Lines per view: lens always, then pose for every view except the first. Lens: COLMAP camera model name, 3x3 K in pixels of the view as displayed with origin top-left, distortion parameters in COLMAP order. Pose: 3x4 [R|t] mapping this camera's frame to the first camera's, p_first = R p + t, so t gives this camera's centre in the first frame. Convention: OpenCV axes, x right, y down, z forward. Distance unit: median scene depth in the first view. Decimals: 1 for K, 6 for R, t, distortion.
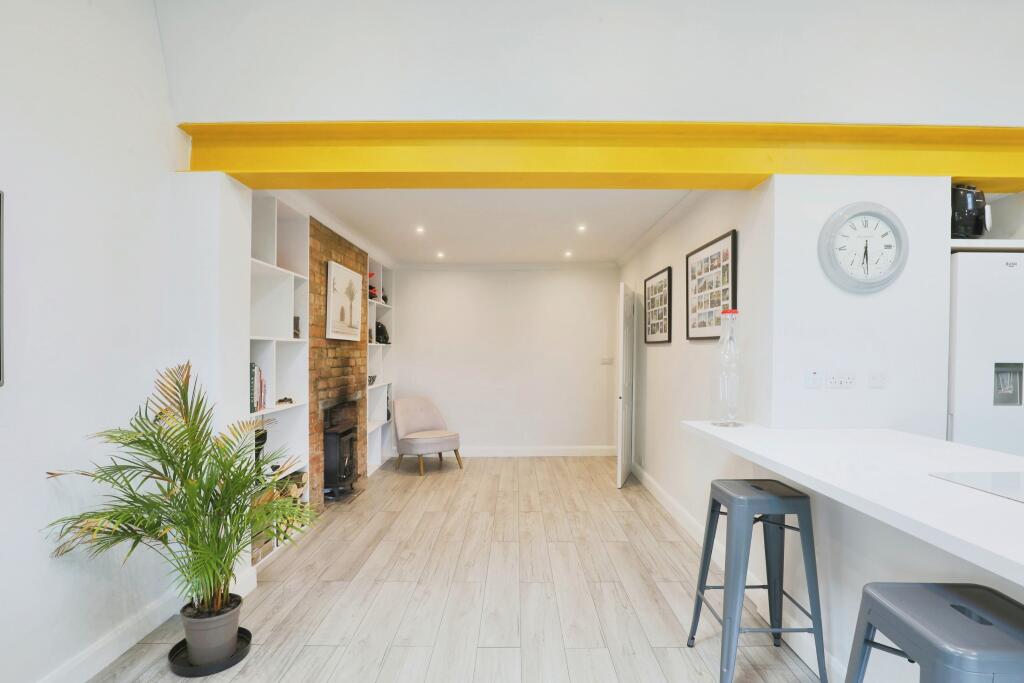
lens RADIAL K [[529.1, 0, 515.7], [0, 529.1, 357.8], [0, 0, 1]] dist [-0.016282, -0.000323]
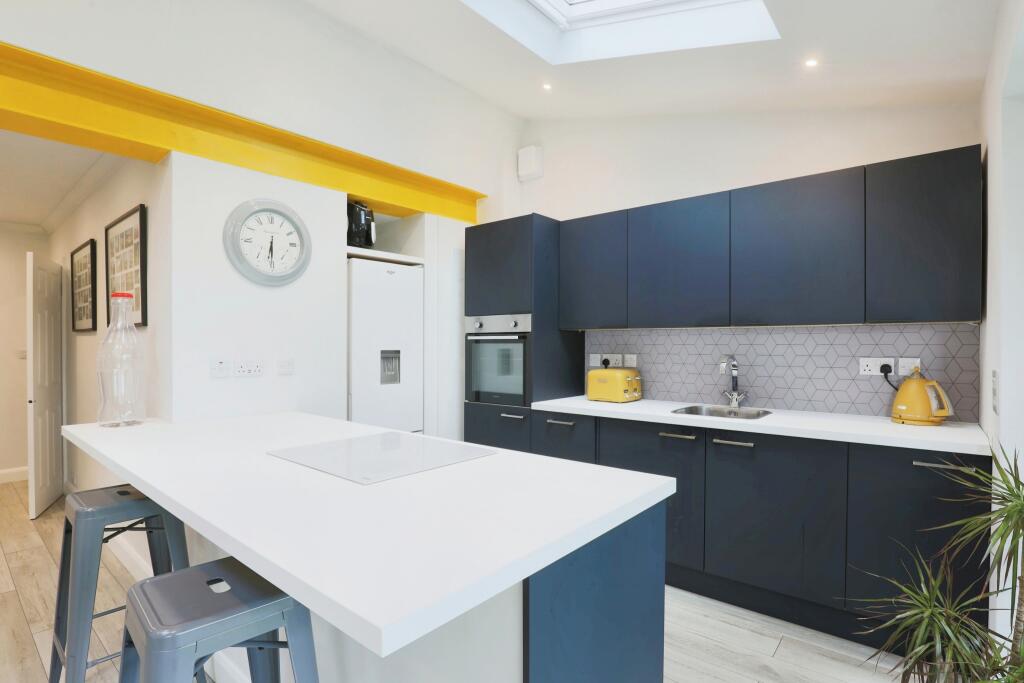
lens RADIAL K [[520.2, 0, 512.0], [0, 520.2, 341.5], [0, 0, 1]] dist [0.001144, -0.000123]
pose [[0.665787, 0.000547, 0.746141, 0.143359], [0.009797, 0.999907, -0.009474, 0.002896], [-0.746077, 0.013617, 0.665720, -0.042373]]
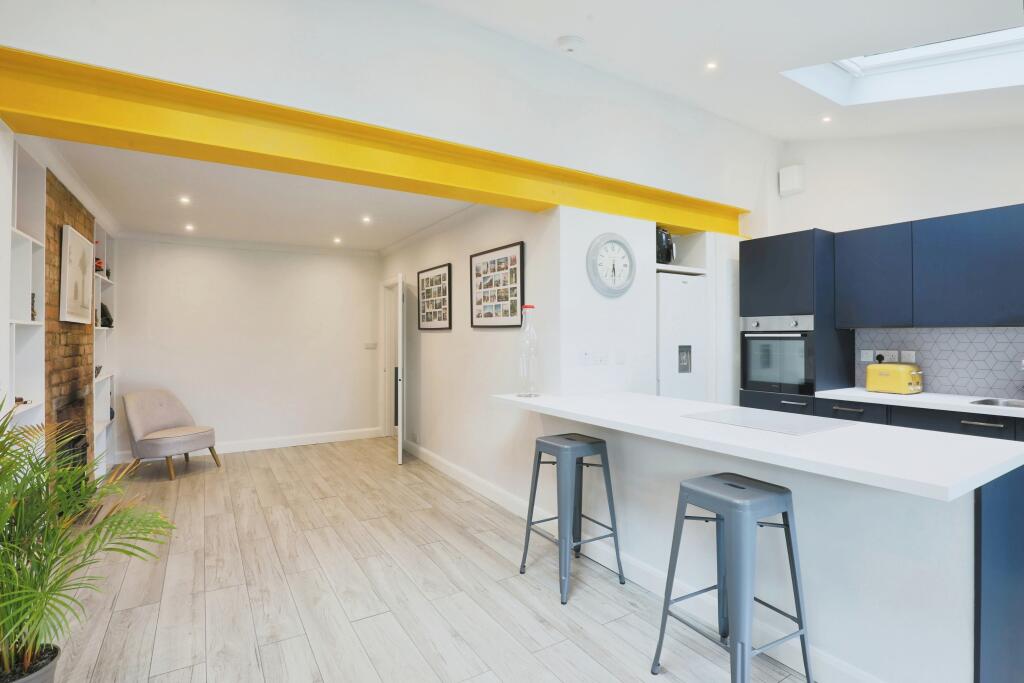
lens RADIAL K [[512.0, 0, 529.0], [0, 512.0, 326.3], [0, 0, 1]] dist [-0.004369, -0.000251]
pose [[0.848115, 0.011646, 0.529684, -0.181879], [0.004574, 0.999560, -0.029301, -0.002937], [-0.529792, 0.027273, 0.847689, -0.036103]]
